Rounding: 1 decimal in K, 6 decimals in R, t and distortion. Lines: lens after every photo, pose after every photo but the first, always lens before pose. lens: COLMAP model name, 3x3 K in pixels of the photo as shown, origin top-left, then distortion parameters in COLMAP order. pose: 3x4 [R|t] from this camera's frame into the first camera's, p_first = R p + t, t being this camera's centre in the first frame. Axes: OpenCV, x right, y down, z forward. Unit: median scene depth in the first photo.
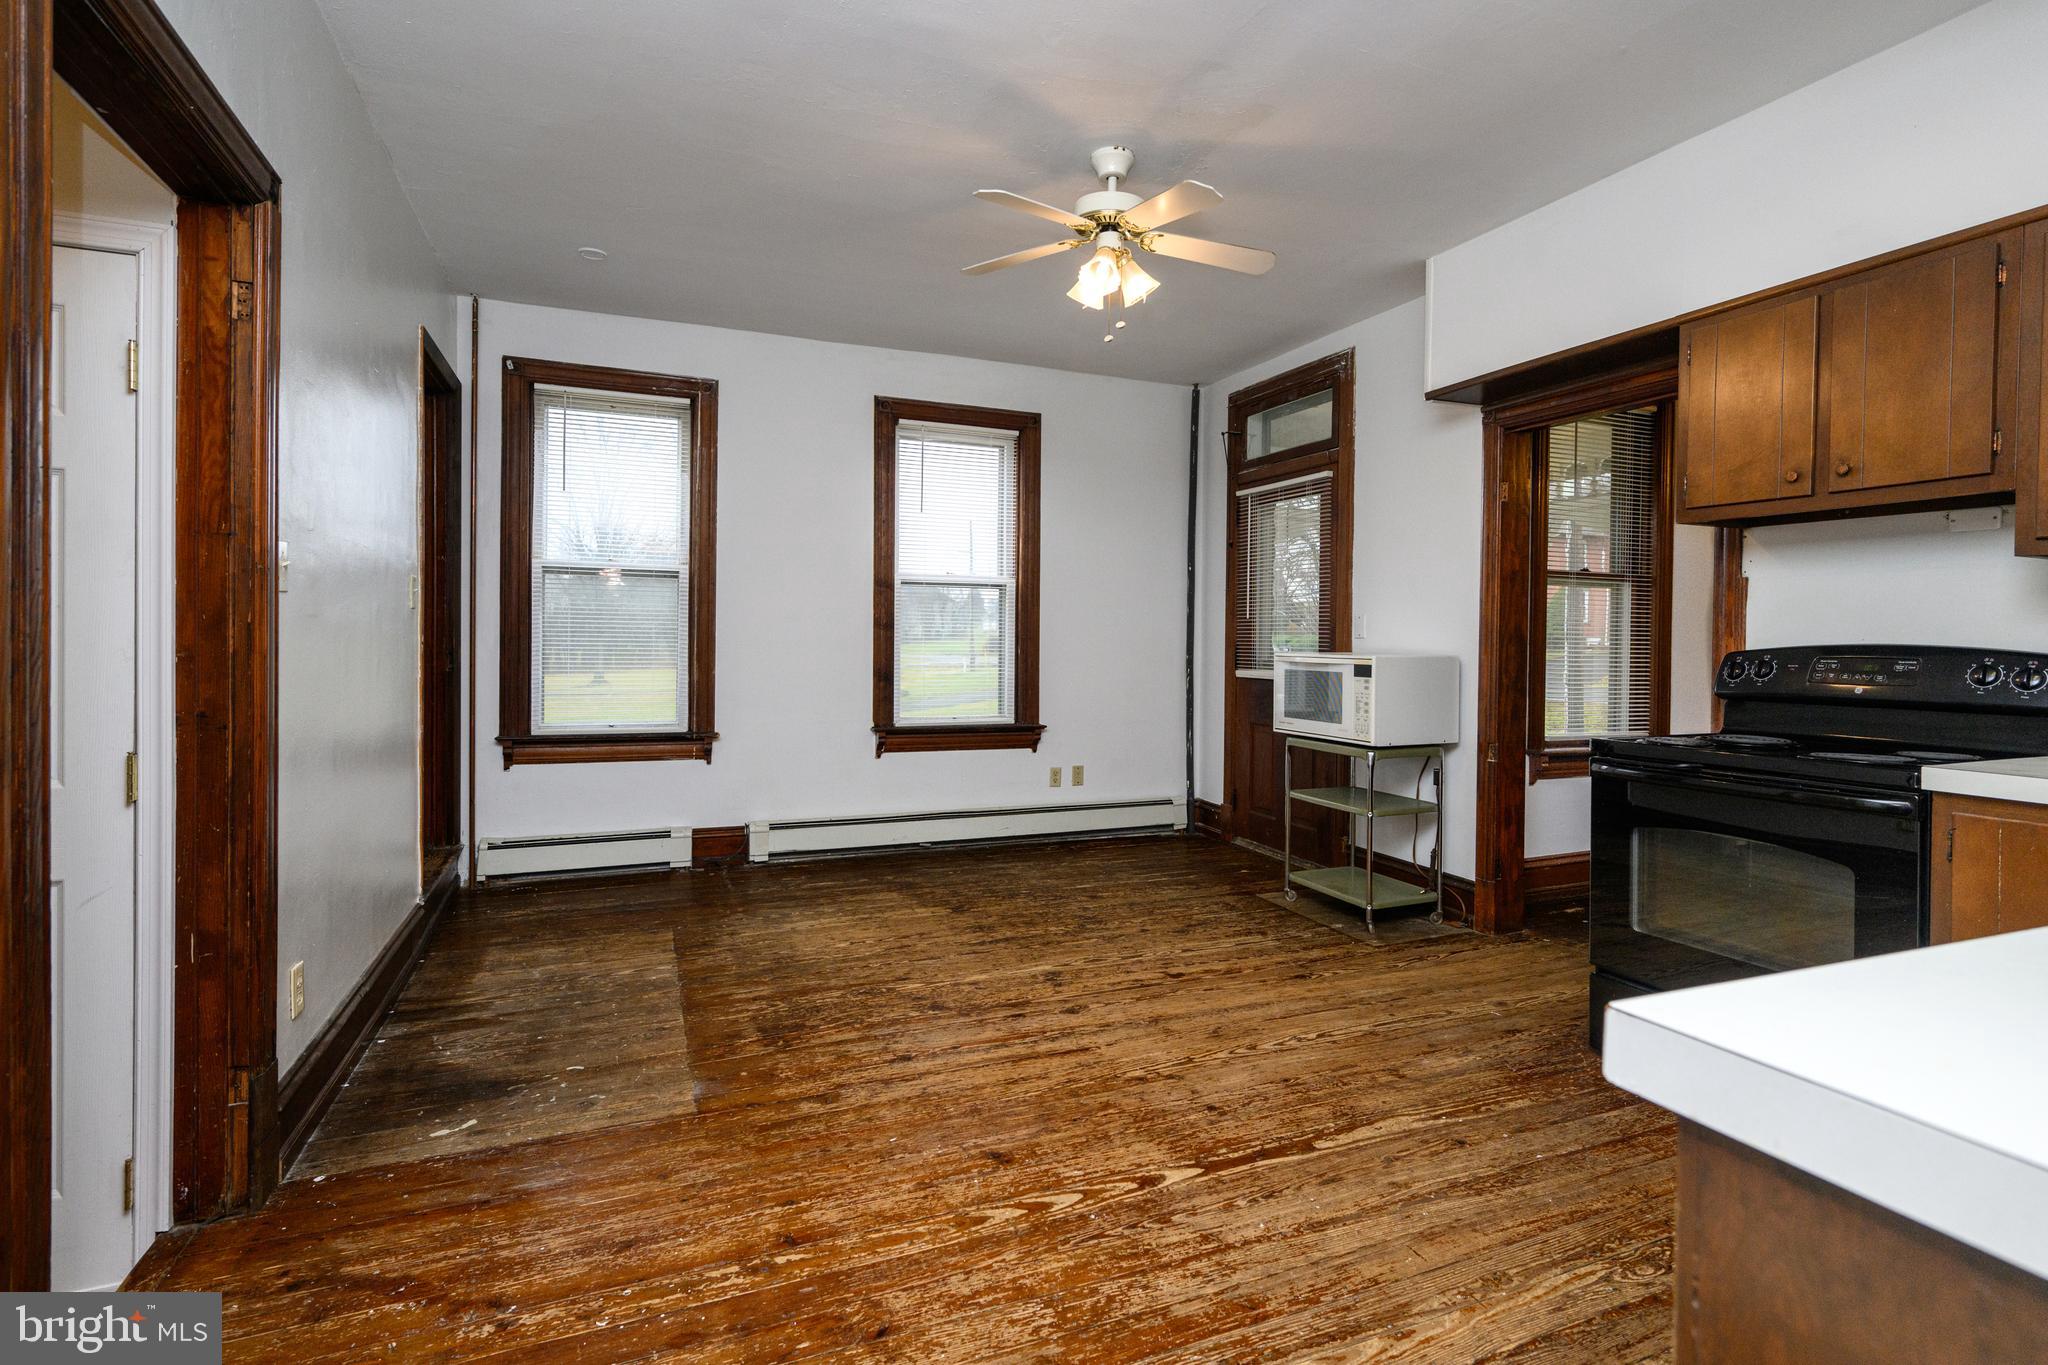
lens RADIAL K [[1039.8, 0, 890.6], [0, 1039.8, 643.3], [0, 0, 1]] dist [0.001980, 0.000298]
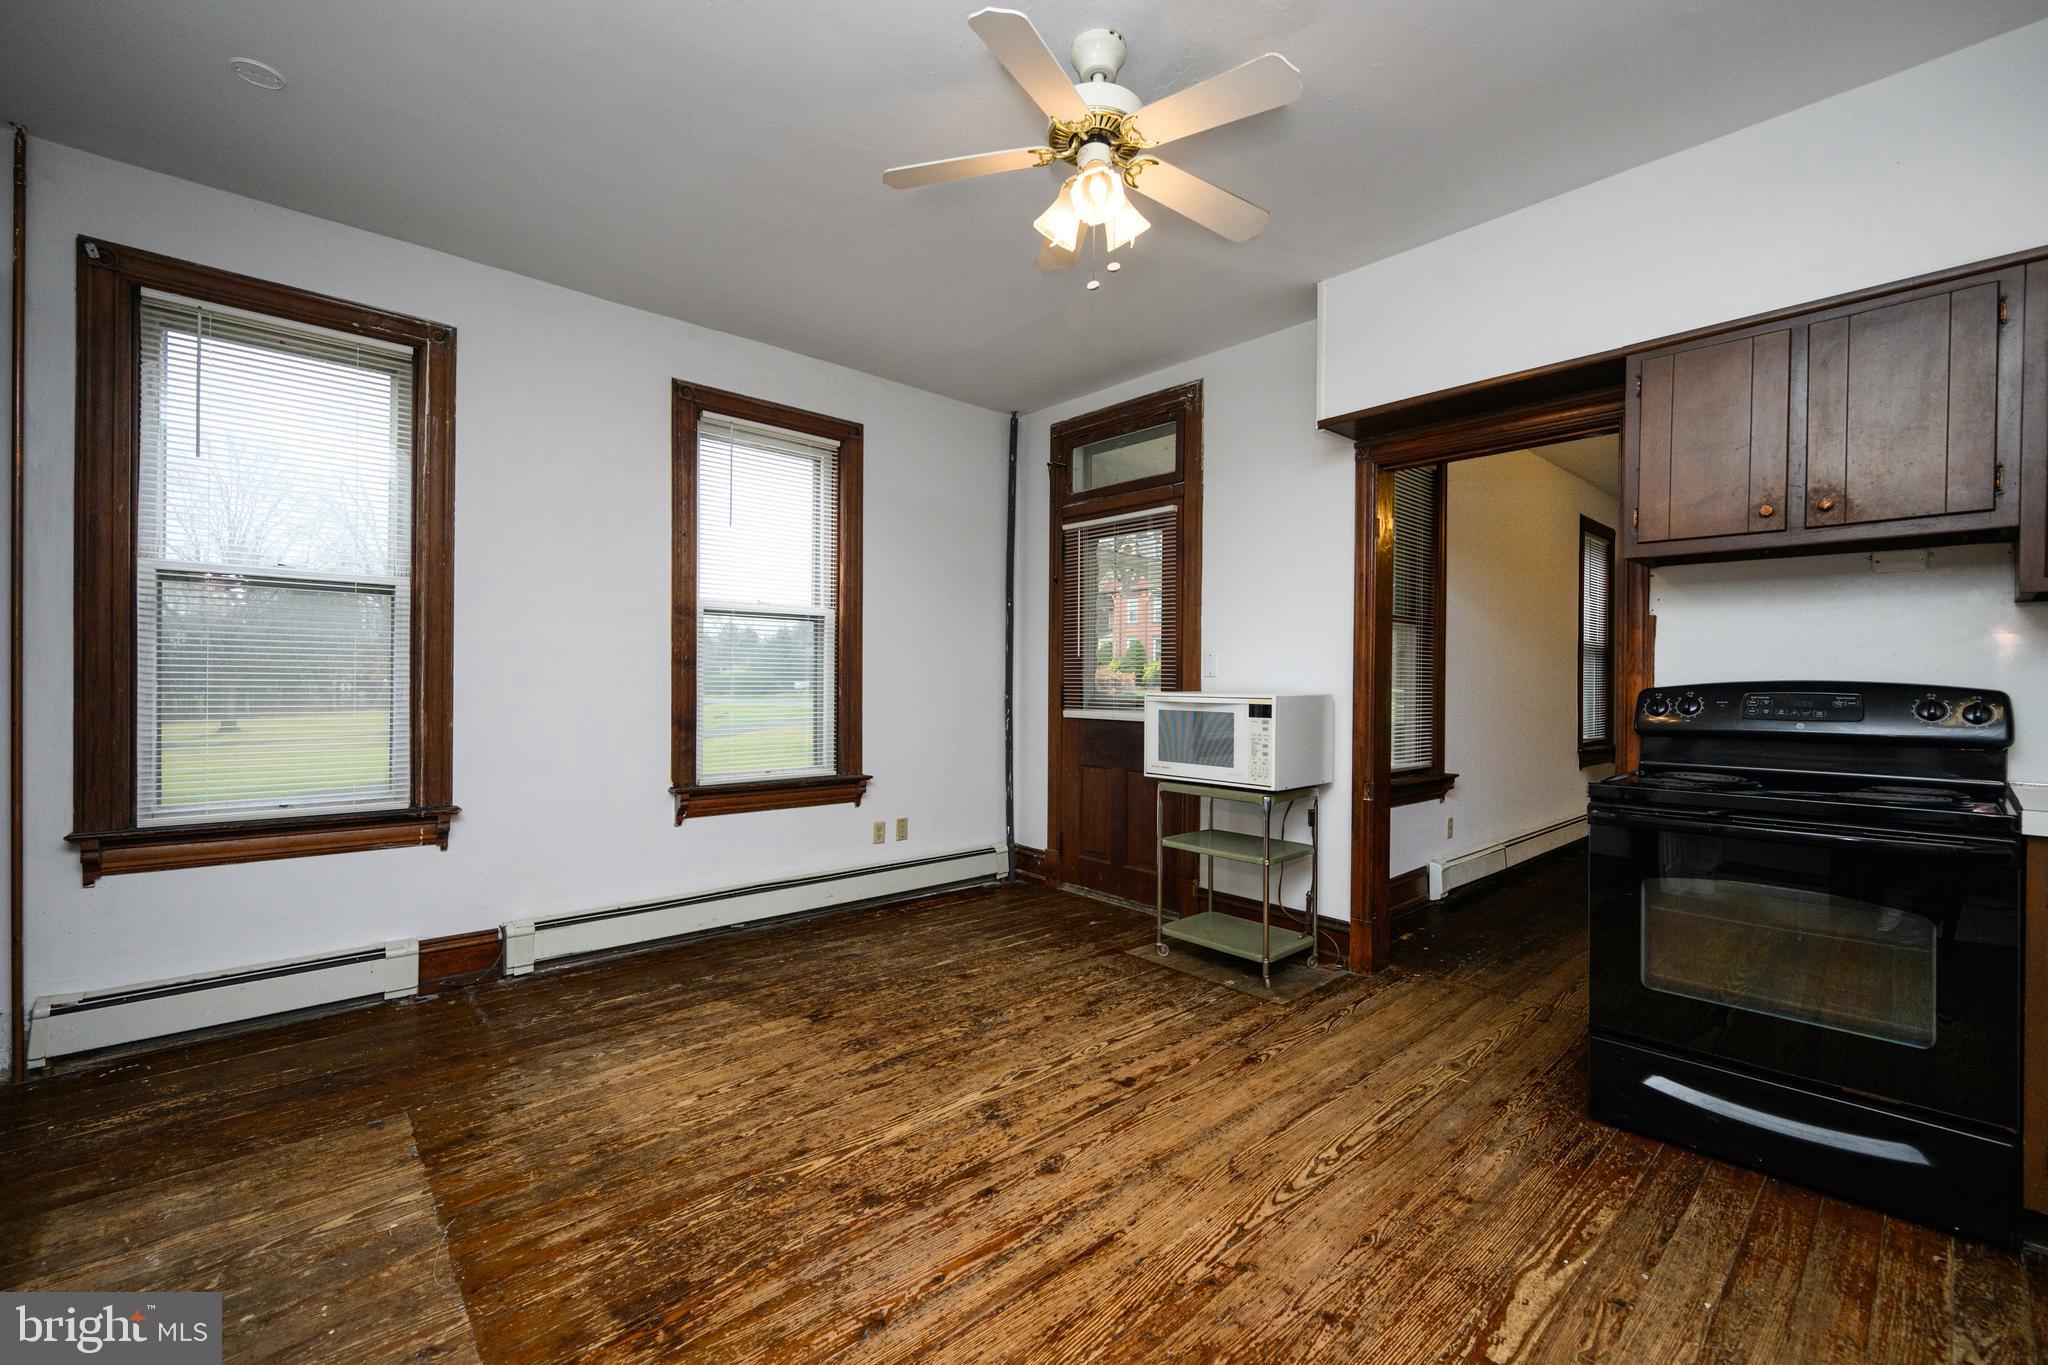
lens RADIAL K [[924.2, 0, 963.2], [0, 924.2, 683.0], [0, 0, 1]] dist [-0.000967, -0.000492]
pose [[0.920356, -0.004238, 0.391058, -0.126530], [0.004377, 0.999990, 0.000537, -0.000563], [-0.391056, 0.001217, 0.920366, 0.353925]]
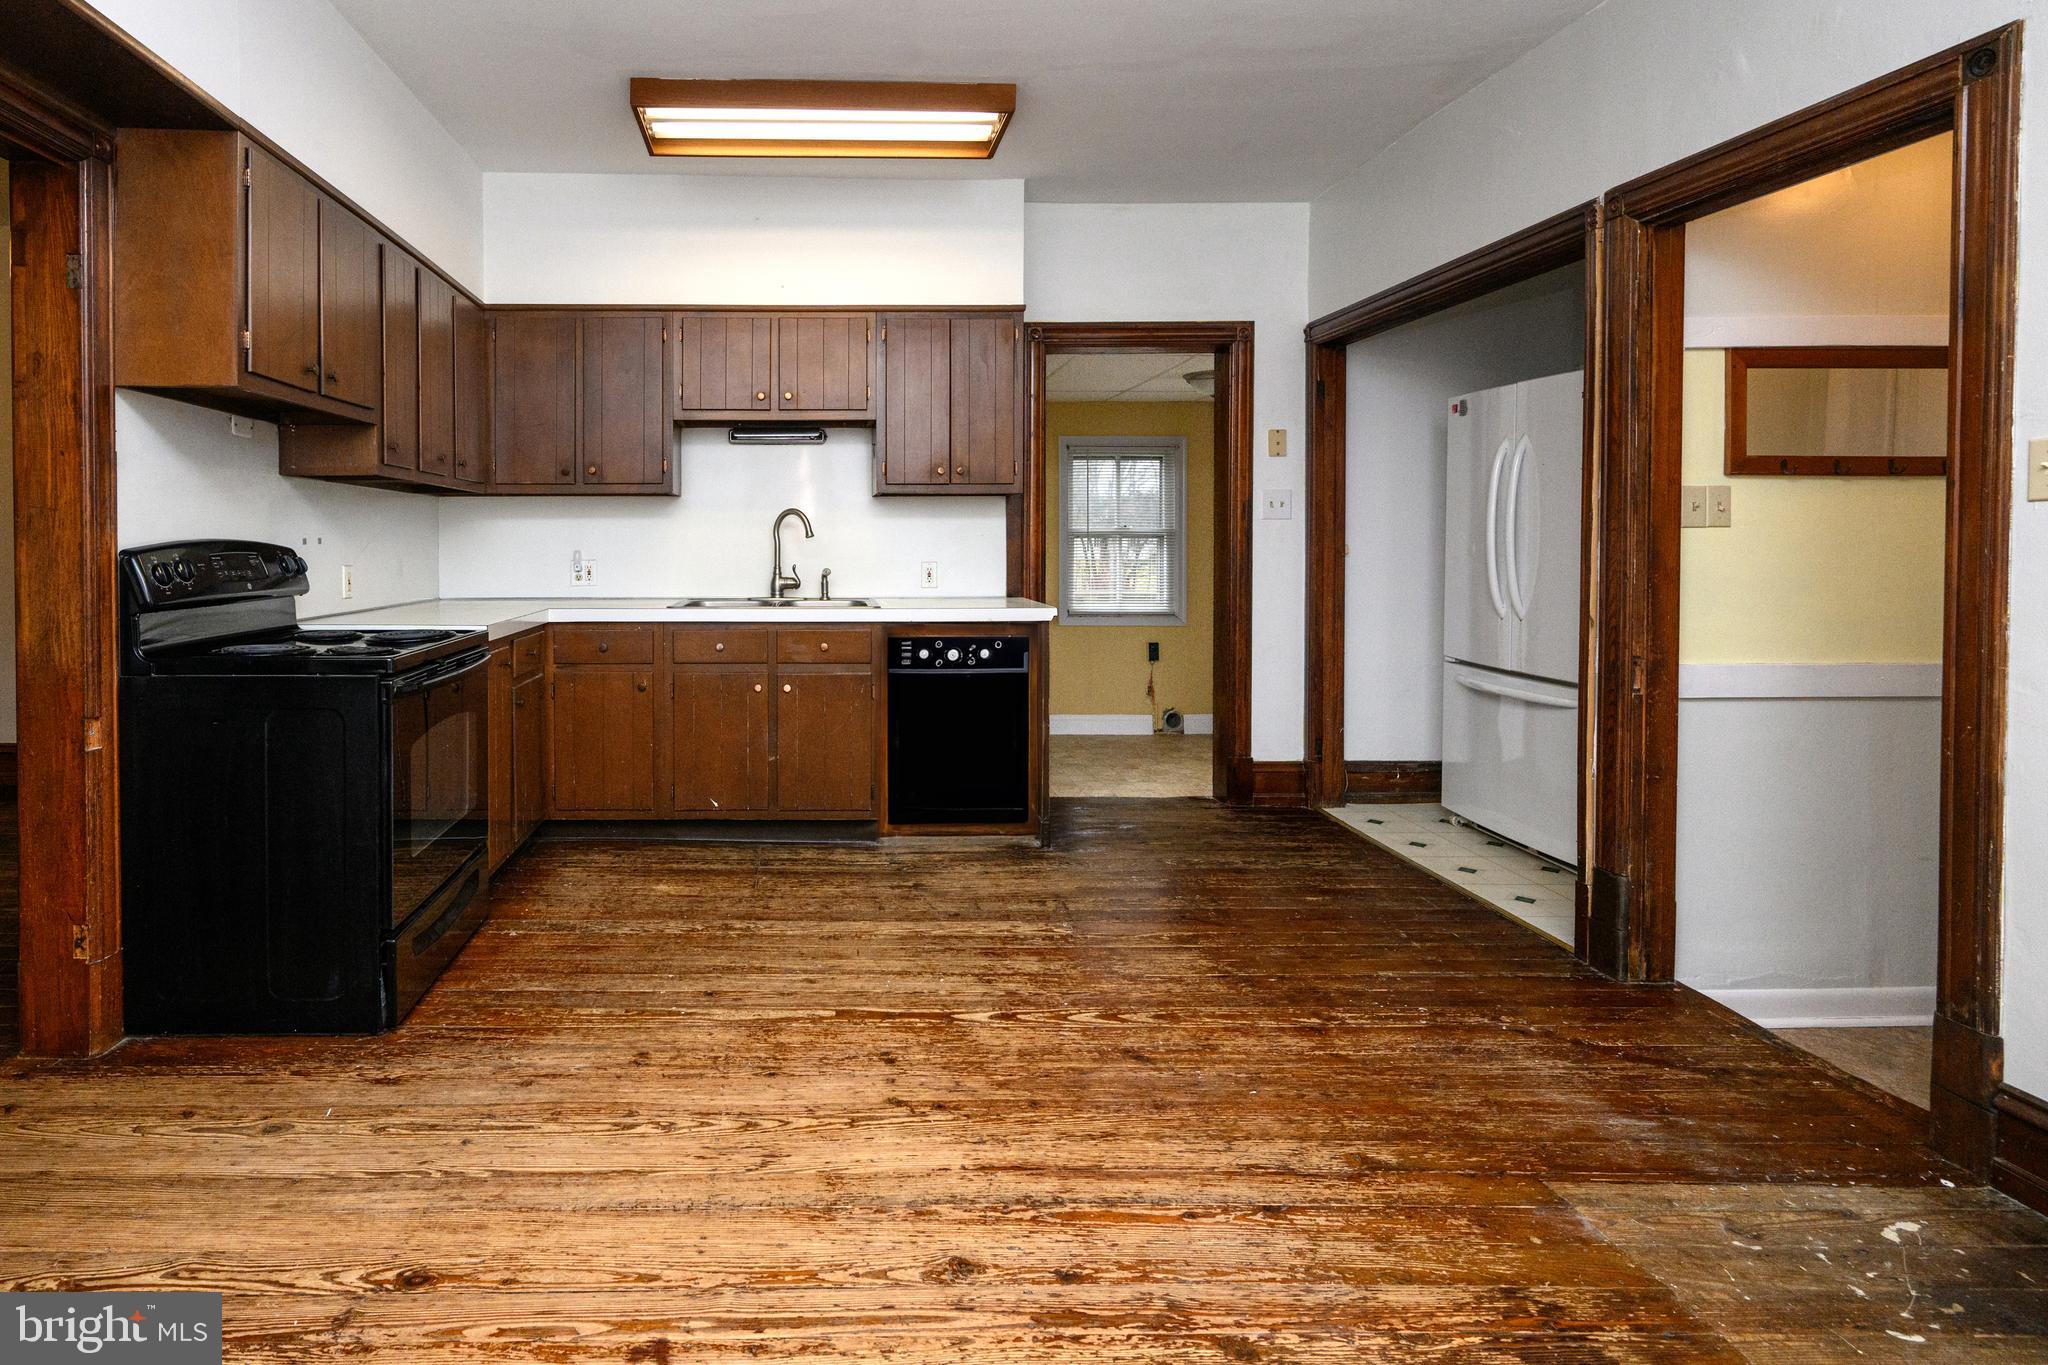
lens RADIAL K [[992.6, 0, 862.8], [0, 992.6, 568.1], [0, 0, 1]] dist [-0.000219, -0.000071]
pose [[-0.975065, -0.020252, 0.220994, 0.104681], [-0.012908, 0.999317, 0.034627, -0.010632], [-0.221544, 0.030911, -0.974660, 1.295348]]
